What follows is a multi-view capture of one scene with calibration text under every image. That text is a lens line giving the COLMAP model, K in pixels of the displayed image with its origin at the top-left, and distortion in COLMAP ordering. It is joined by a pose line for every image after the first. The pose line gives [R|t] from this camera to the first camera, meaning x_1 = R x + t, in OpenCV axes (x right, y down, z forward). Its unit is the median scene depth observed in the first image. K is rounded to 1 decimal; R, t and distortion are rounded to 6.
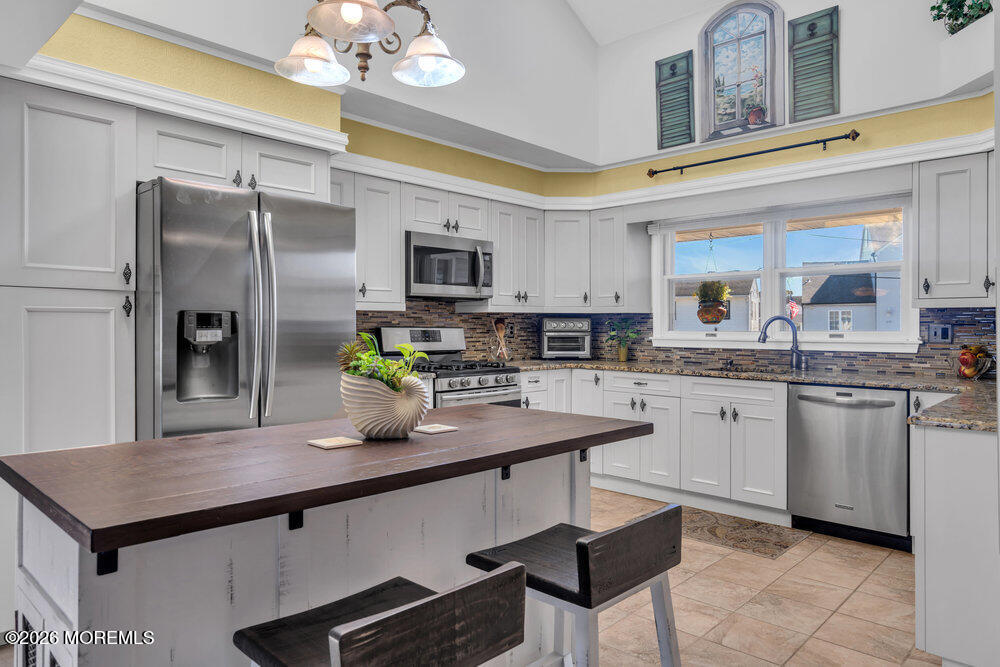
lens RADIAL K [[644.0, 0, 497.6], [0, 644.0, 326.3], [0, 0, 1]] dist [-0.001546, 0.001600]
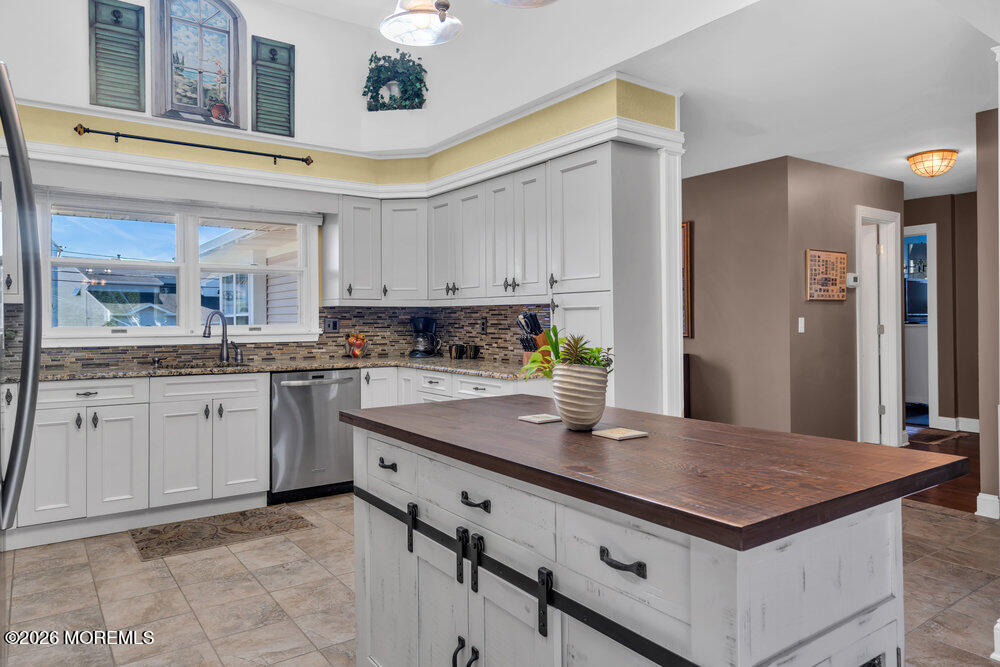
lens RADIAL K [[644.0, 0, 495.5], [0, 644.0, 316.1], [0, 0, 1]] dist [-0.001546, 0.001600]
pose [[0.194720, 0.003119, 0.980854, -0.499820], [0.005176, 0.999978, -0.004207, -0.000662], [-0.980845, 0.005896, 0.194699, 0.385334]]
